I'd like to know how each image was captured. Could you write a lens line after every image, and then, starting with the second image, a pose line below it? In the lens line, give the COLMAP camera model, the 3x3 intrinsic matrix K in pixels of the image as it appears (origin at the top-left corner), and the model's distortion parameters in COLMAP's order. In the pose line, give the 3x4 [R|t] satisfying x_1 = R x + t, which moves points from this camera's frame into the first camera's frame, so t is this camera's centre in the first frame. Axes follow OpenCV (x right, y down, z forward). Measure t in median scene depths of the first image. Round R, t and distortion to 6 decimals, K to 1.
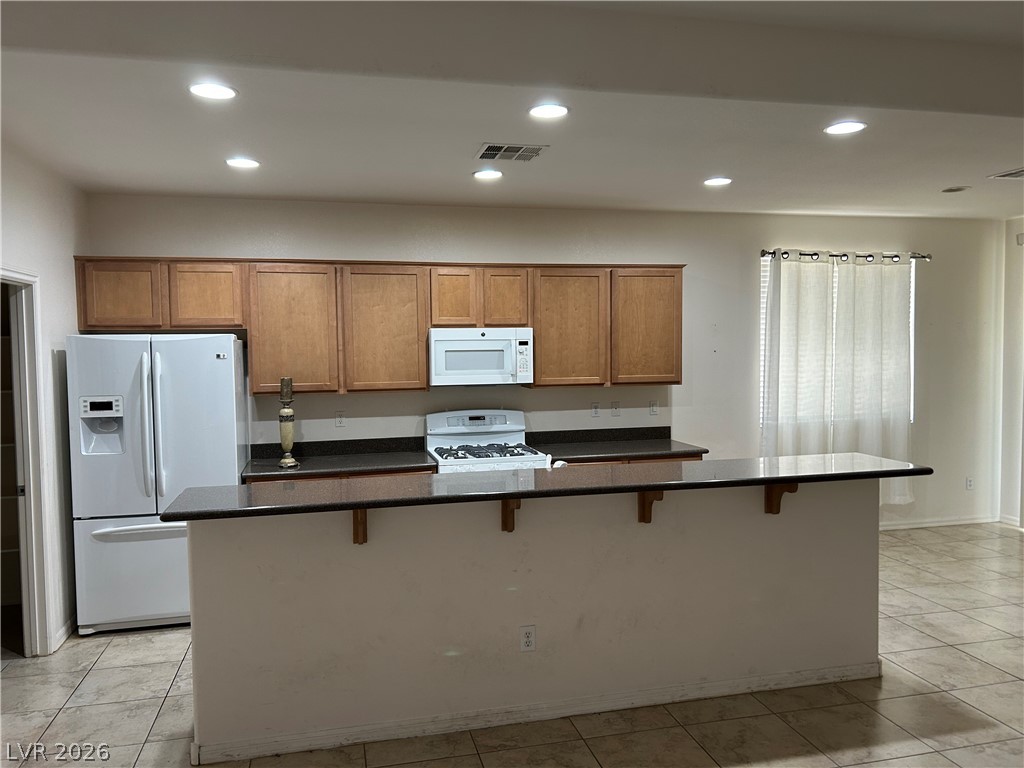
lens RADIAL K [[761.0, 0, 506.9], [0, 761.0, 386.3], [0, 0, 1]] dist [0.058298, -0.070433]
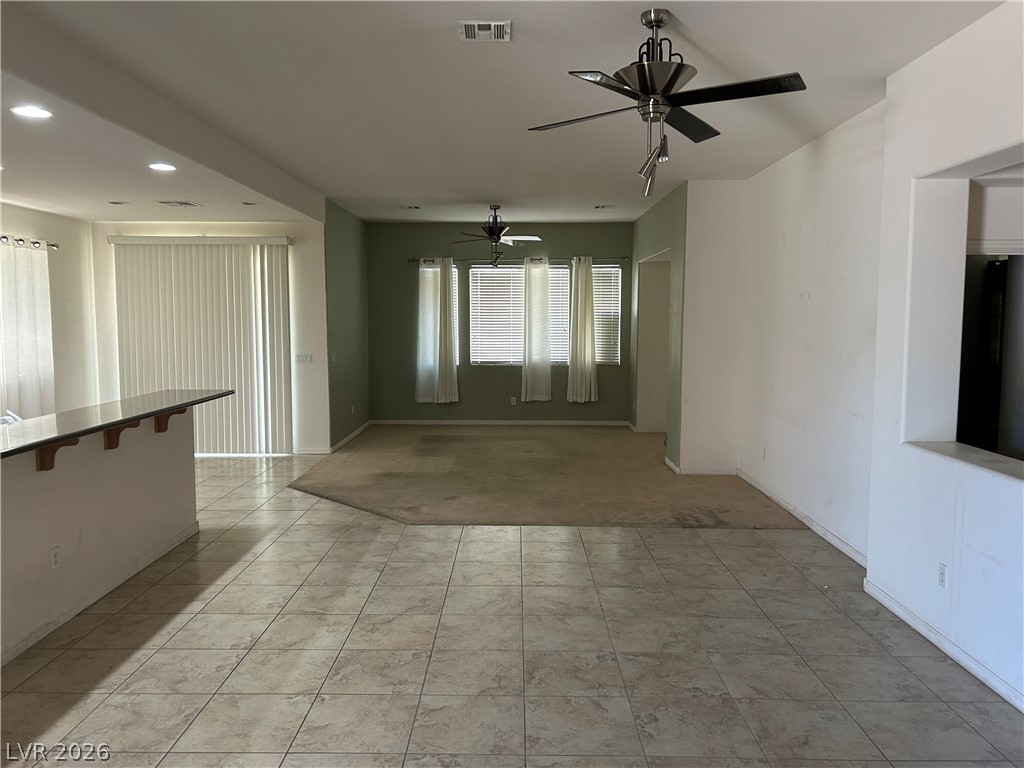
lens RADIAL K [[761.0, 0, 506.9], [0, 761.0, 386.3], [0, 0, 1]] dist [0.058298, -0.070433]
pose [[0.238623, -0.073861, 0.968299, -0.589997], [0.047359, 0.996802, 0.064364, 0.012248], [-0.969957, 0.030499, 0.241358, 0.014602]]
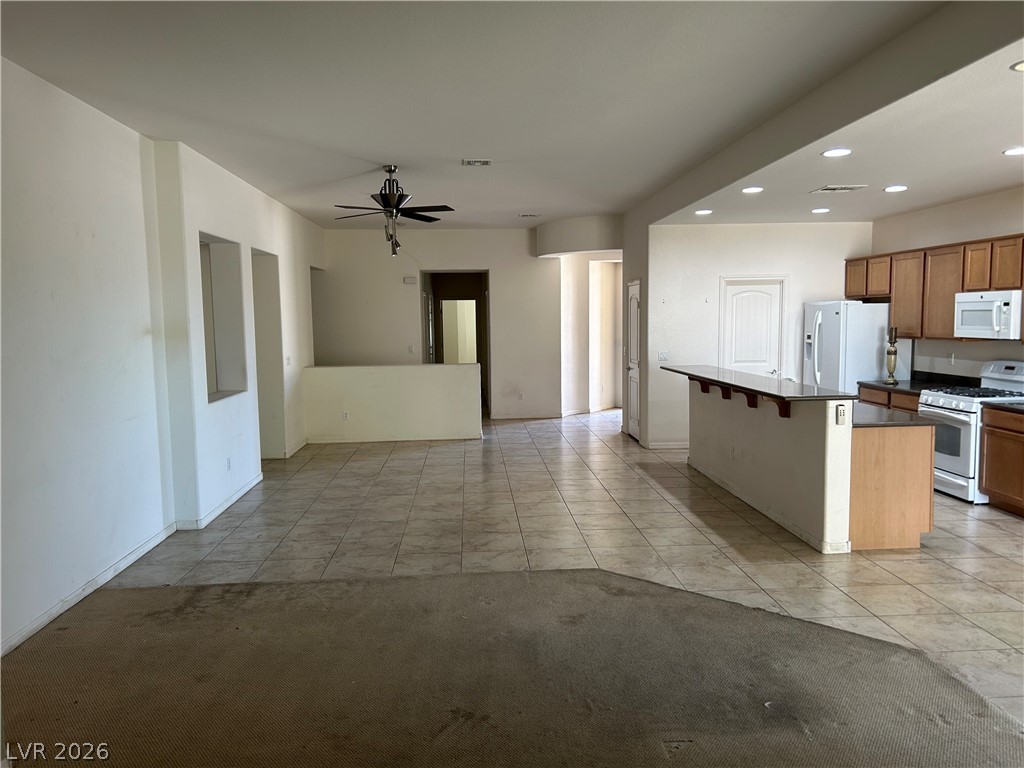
lens RADIAL K [[761.0, 0, 506.9], [0, 761.0, 386.3], [0, 0, 1]] dist [0.058298, -0.070433]
pose [[-0.173404, 0.105684, -0.979164, 1.333055], [-0.035105, 0.992931, 0.113386, -0.039369], [0.984225, 0.054036, -0.168468, 0.464014]]
